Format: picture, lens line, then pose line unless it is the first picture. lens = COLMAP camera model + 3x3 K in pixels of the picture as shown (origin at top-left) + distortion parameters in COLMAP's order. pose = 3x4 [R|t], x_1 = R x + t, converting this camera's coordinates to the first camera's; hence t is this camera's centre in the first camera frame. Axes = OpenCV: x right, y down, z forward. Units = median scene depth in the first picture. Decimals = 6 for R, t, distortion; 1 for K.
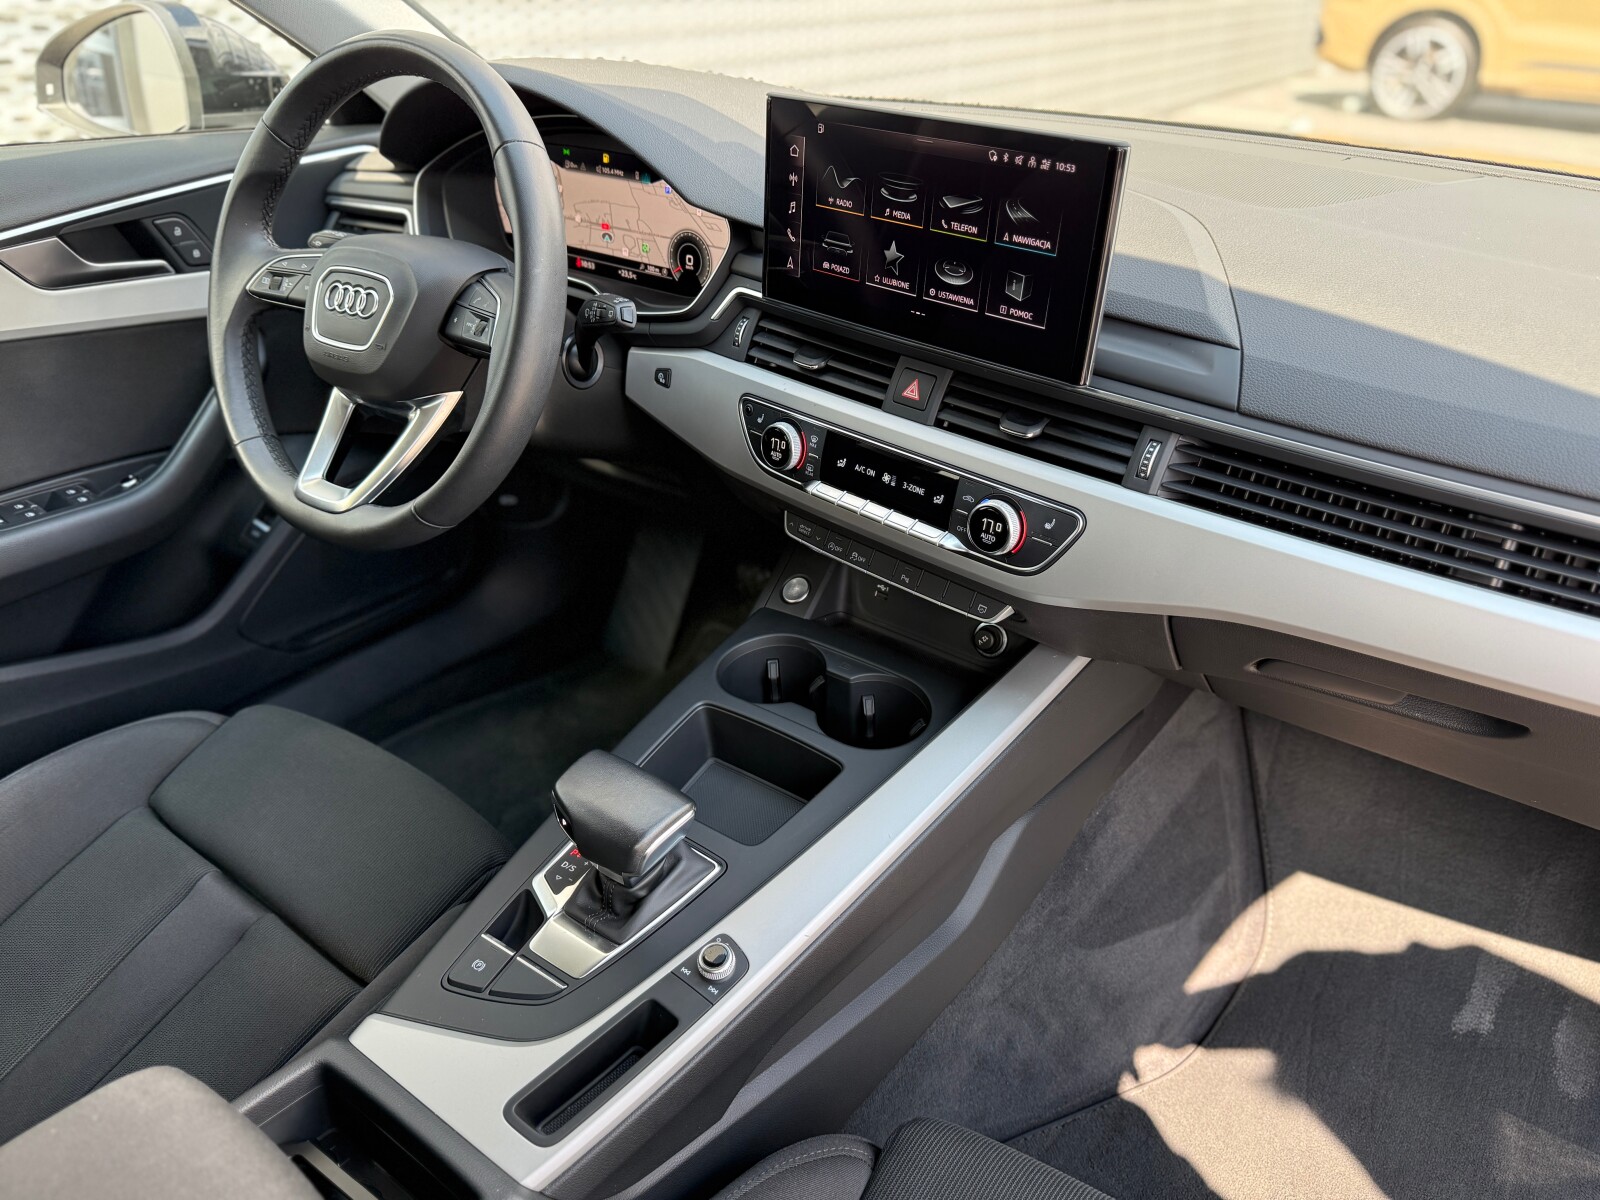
lens RADIAL K [[1153.5, 0, 779.4], [0, 1153.5, 601.6], [0, 0, 1]] dist [0.176133, -0.328862]
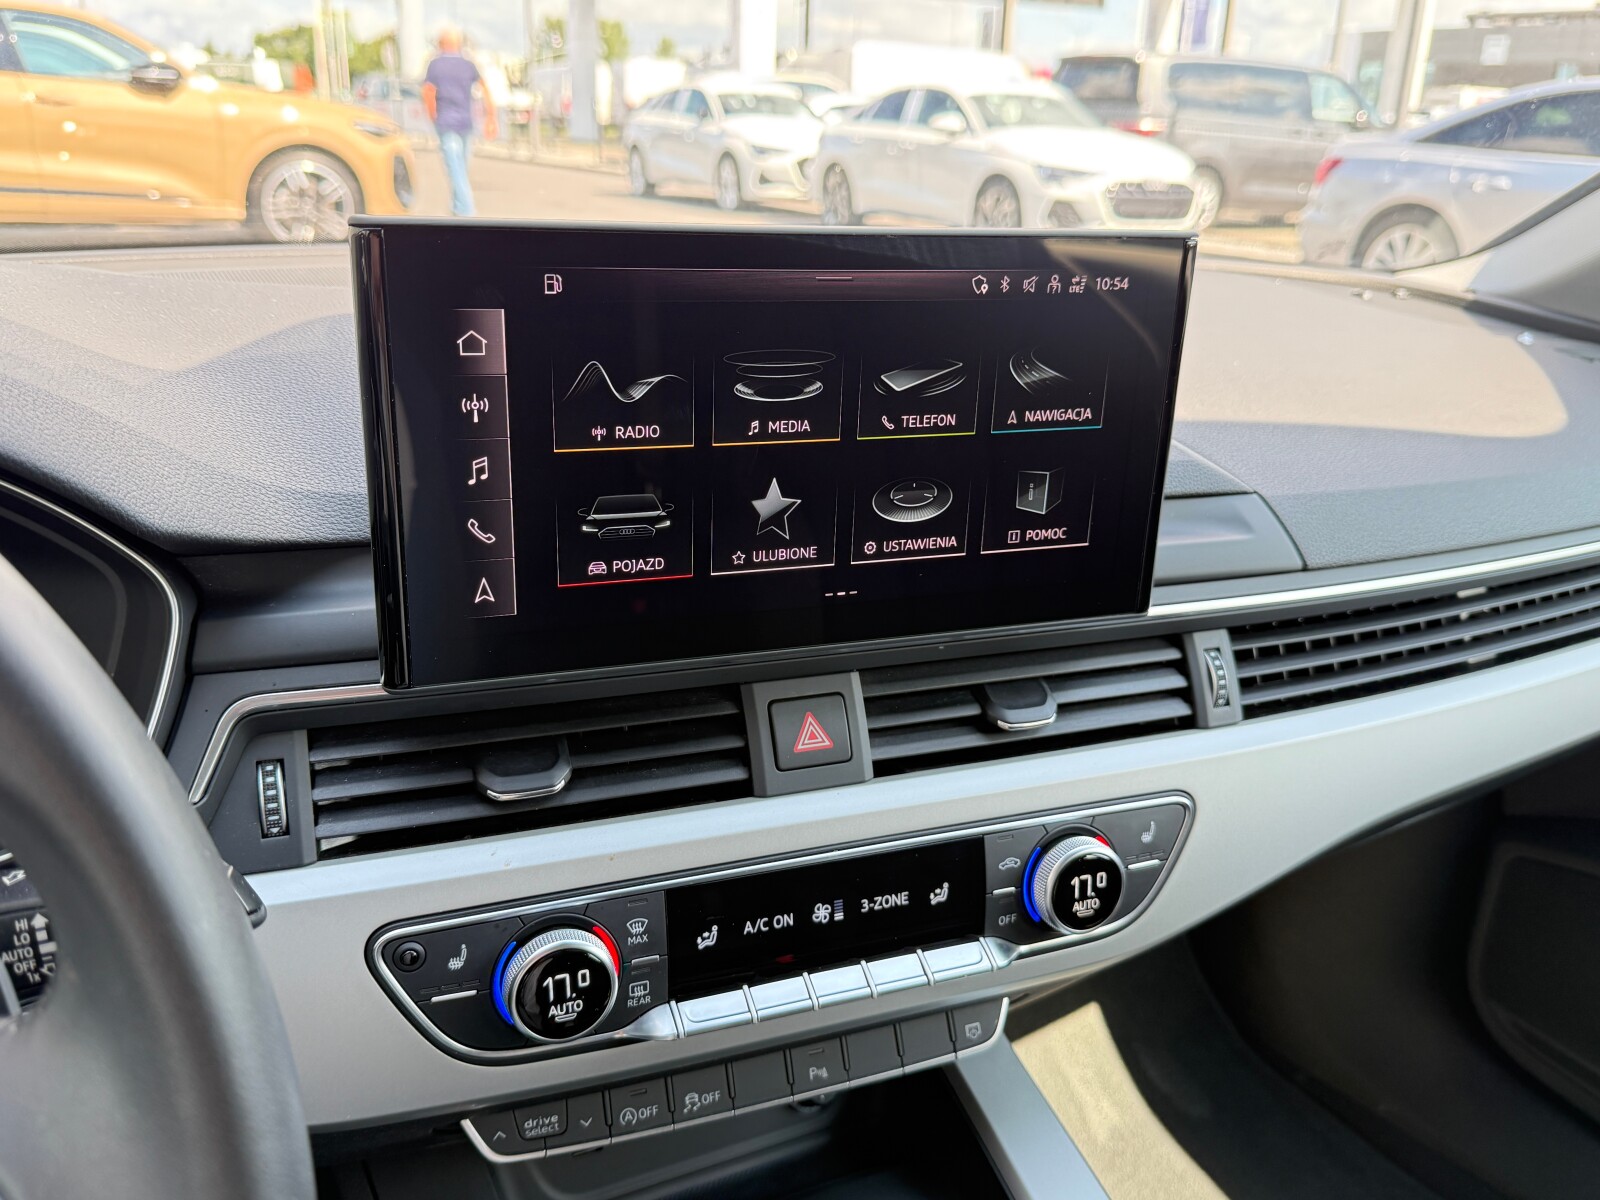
lens RADIAL K [[1310.6, 0, 796.9], [0, 1310.6, 597.9], [0, 0, 1]] dist [0.134839, -0.341427]
pose [[0.414659, -0.304106, 0.857658, -0.382814], [0.423090, 0.898867, 0.114163, -0.318596], [-0.805638, 0.315528, 0.501388, 0.724630]]
